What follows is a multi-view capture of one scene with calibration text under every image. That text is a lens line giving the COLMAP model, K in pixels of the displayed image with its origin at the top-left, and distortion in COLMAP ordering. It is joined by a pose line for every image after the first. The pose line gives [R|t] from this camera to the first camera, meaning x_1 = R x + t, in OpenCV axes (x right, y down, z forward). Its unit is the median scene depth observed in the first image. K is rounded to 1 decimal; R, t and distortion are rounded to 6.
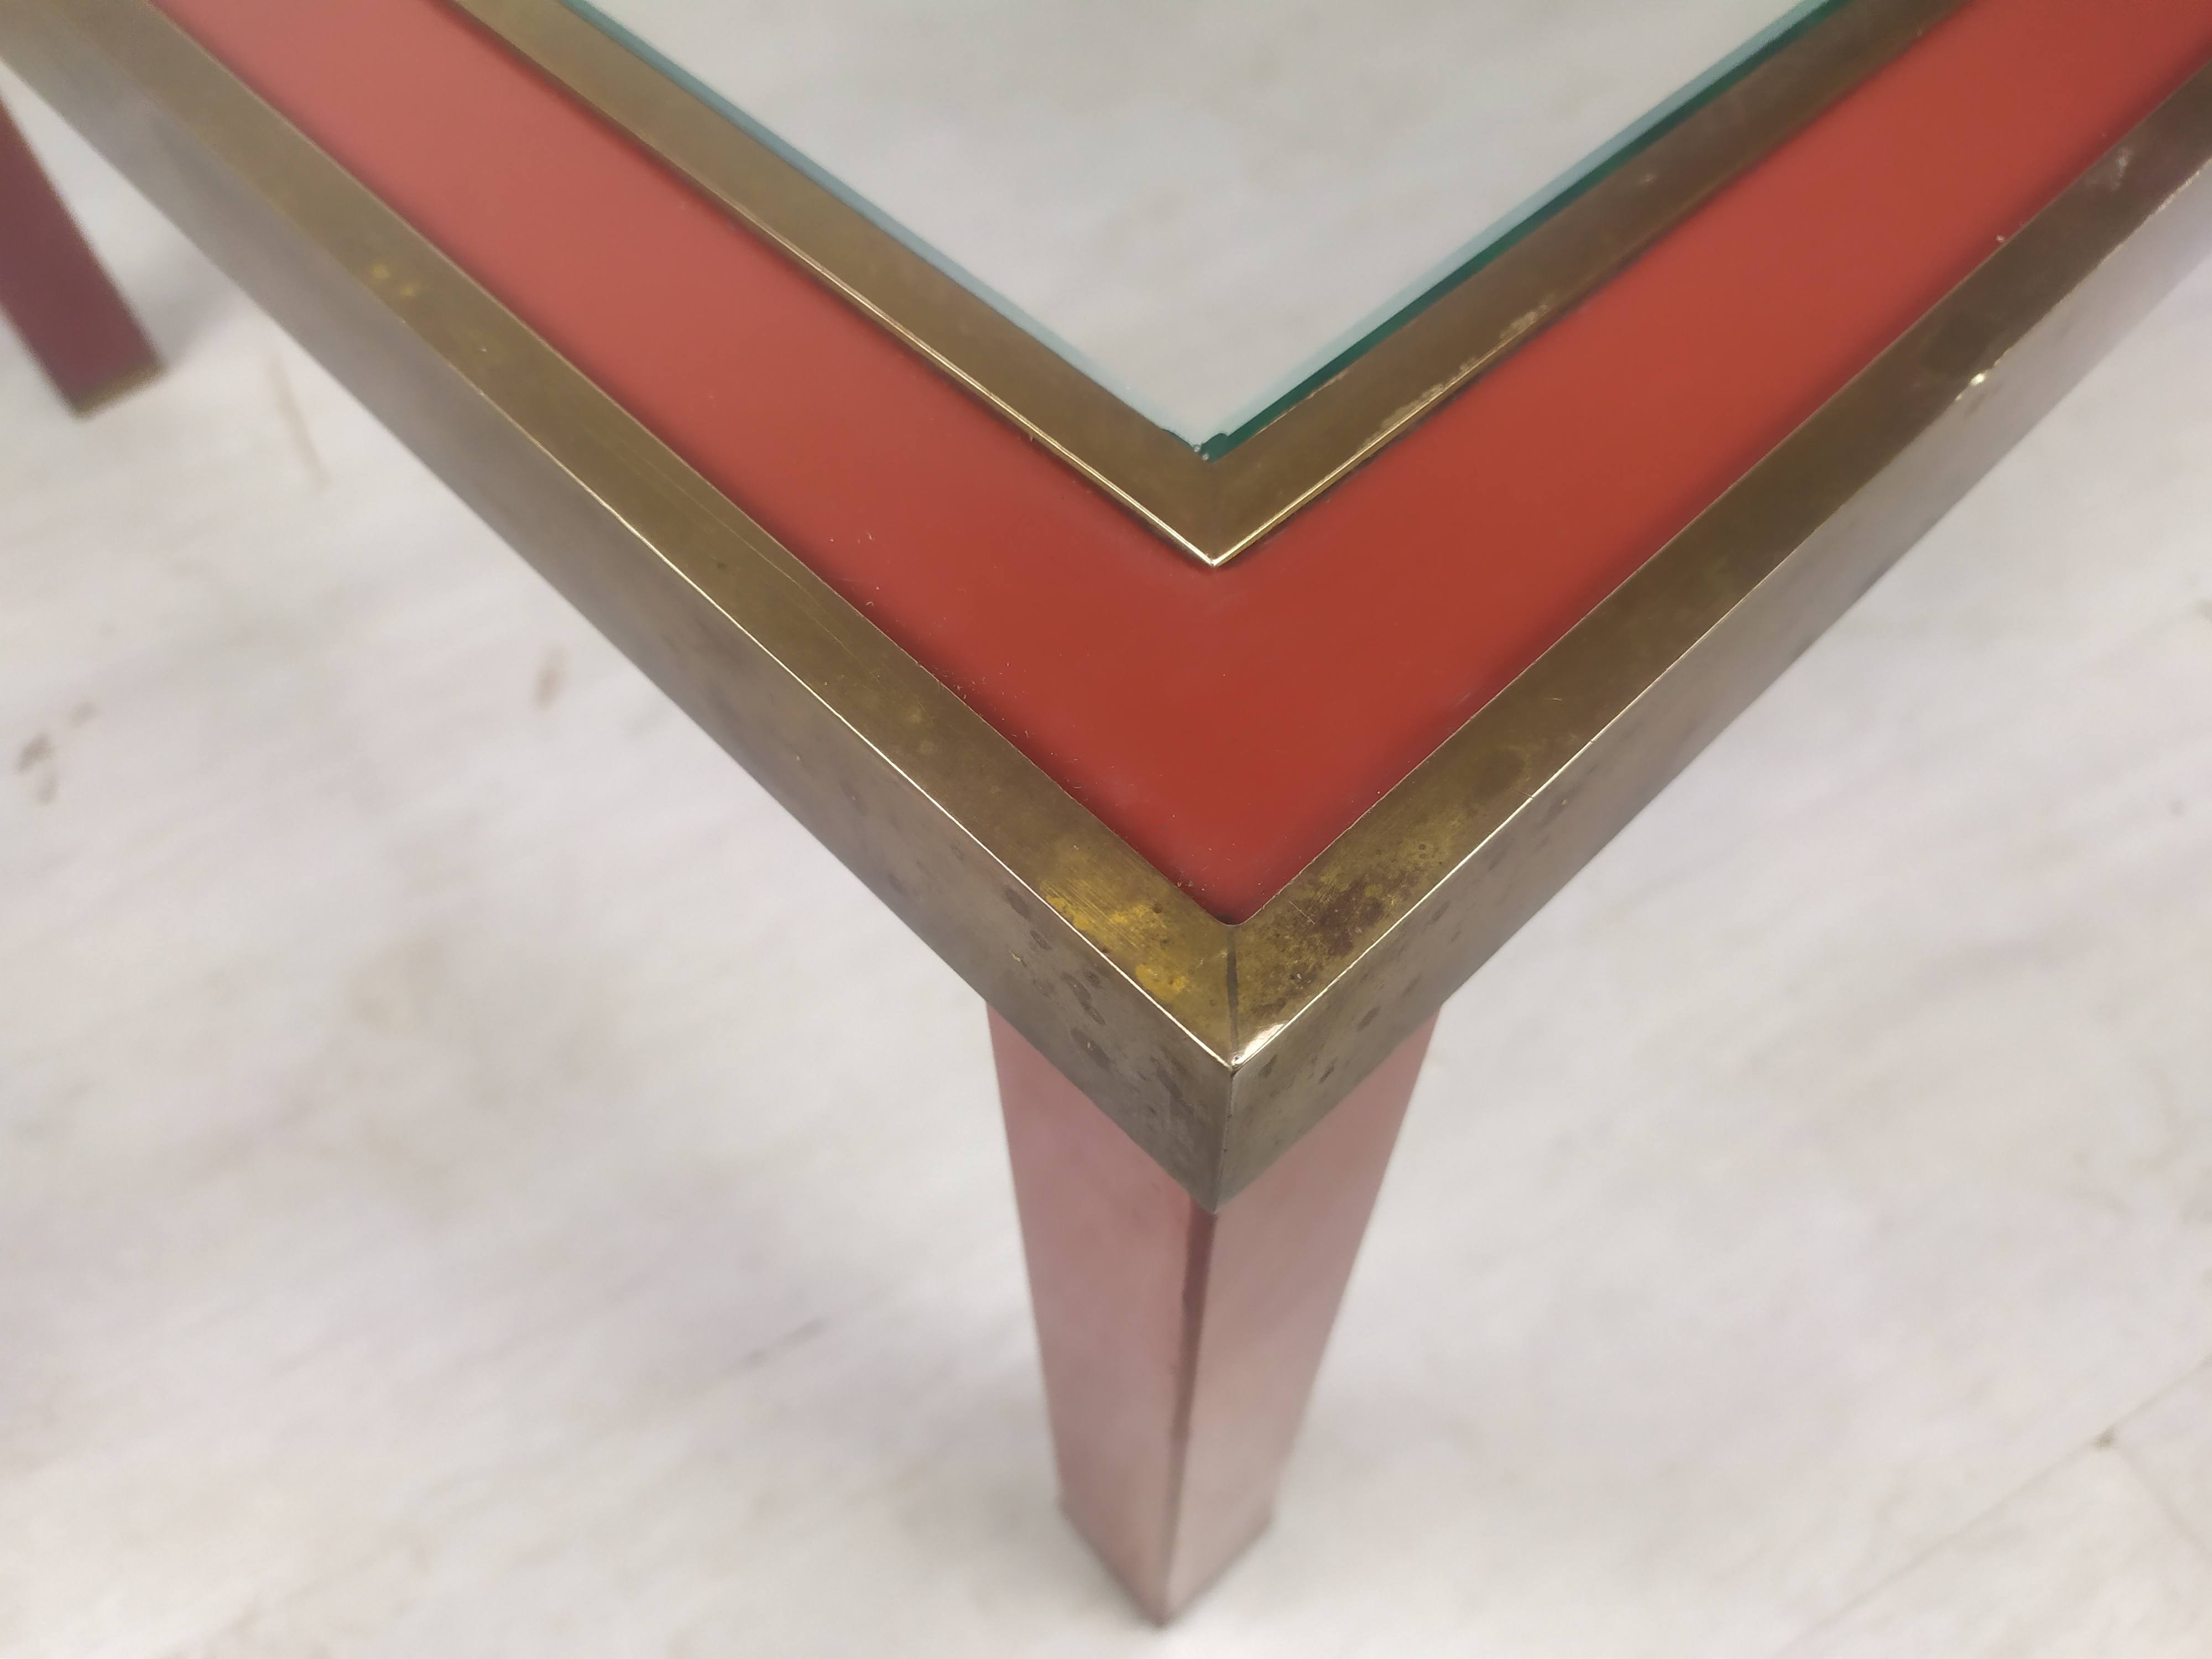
lens RADIAL K [[1677.7, 0, 1122.6], [0, 1677.7, 820.8], [0, 0, 1]] dist [0.057825, -0.074901]
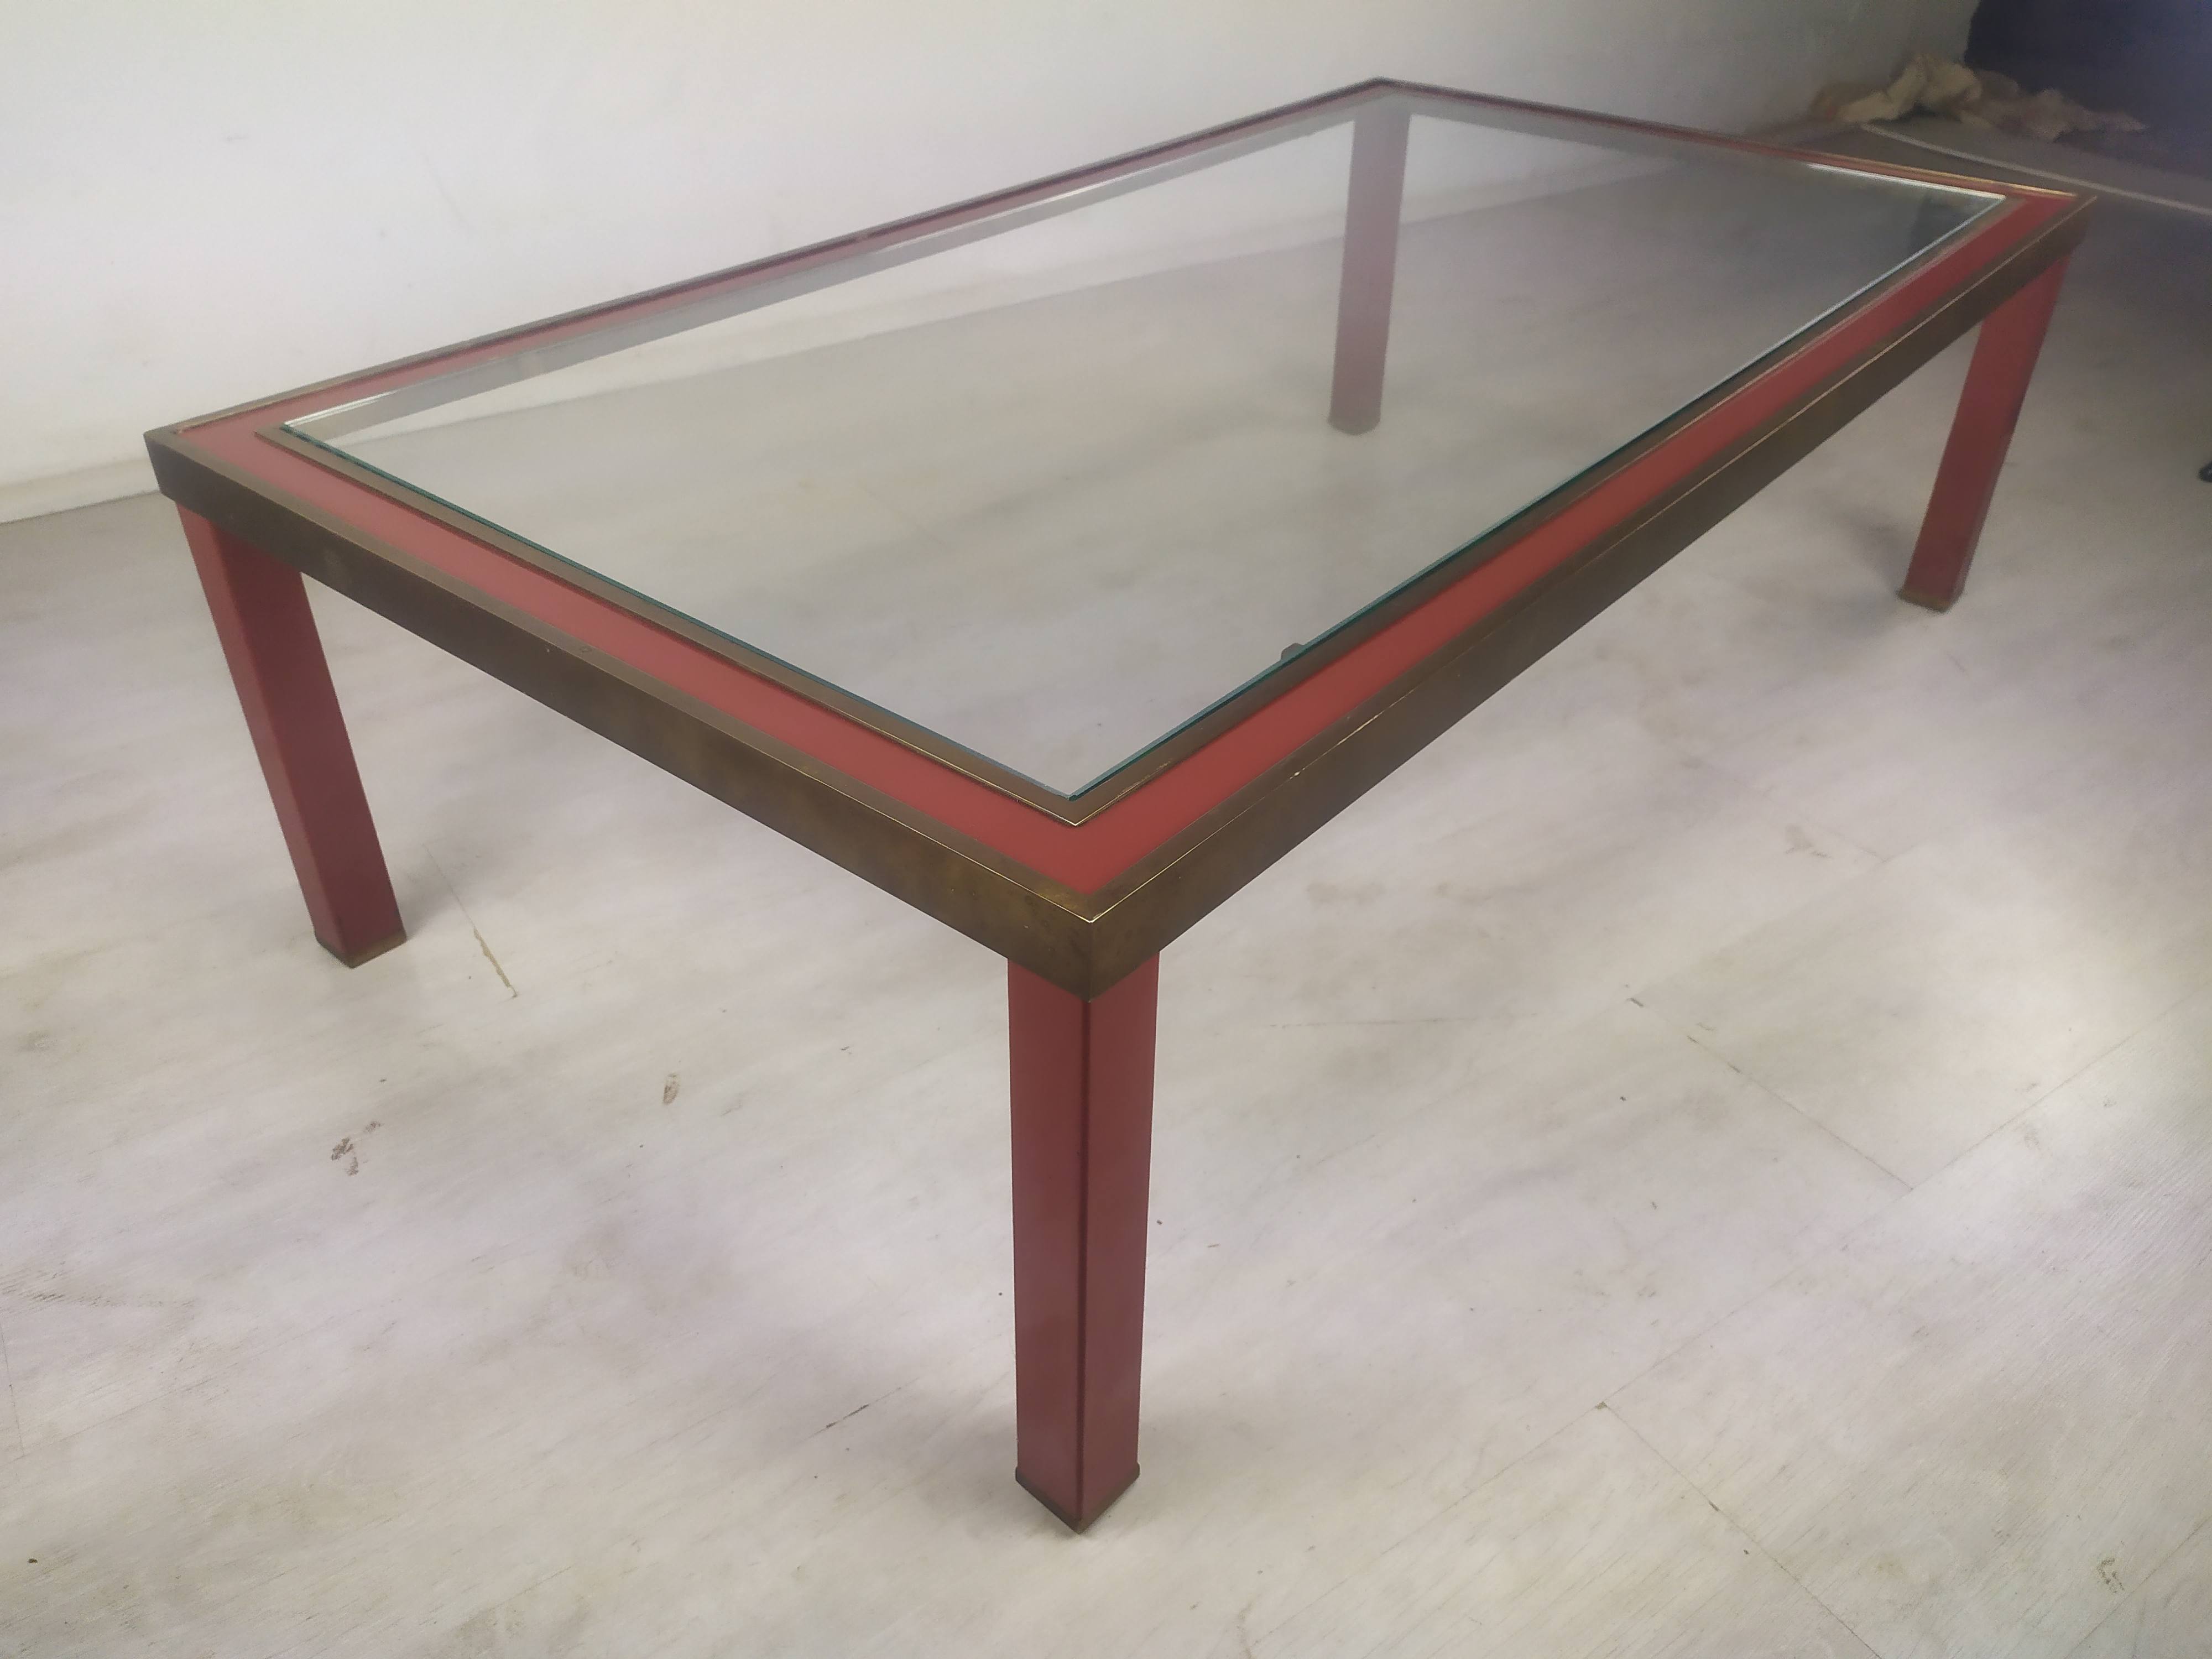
lens RADIAL K [[1677.7, 0, 1098.7], [0, 1677.7, 851.8], [0, 0, 1]] dist [0.057825, -0.074901]
pose [[0.994677, -0.043670, 0.093328, -0.079854], [0.076184, 0.921532, -0.380756, 0.439311], [-0.069378, 0.385839, 0.919954, -0.773398]]
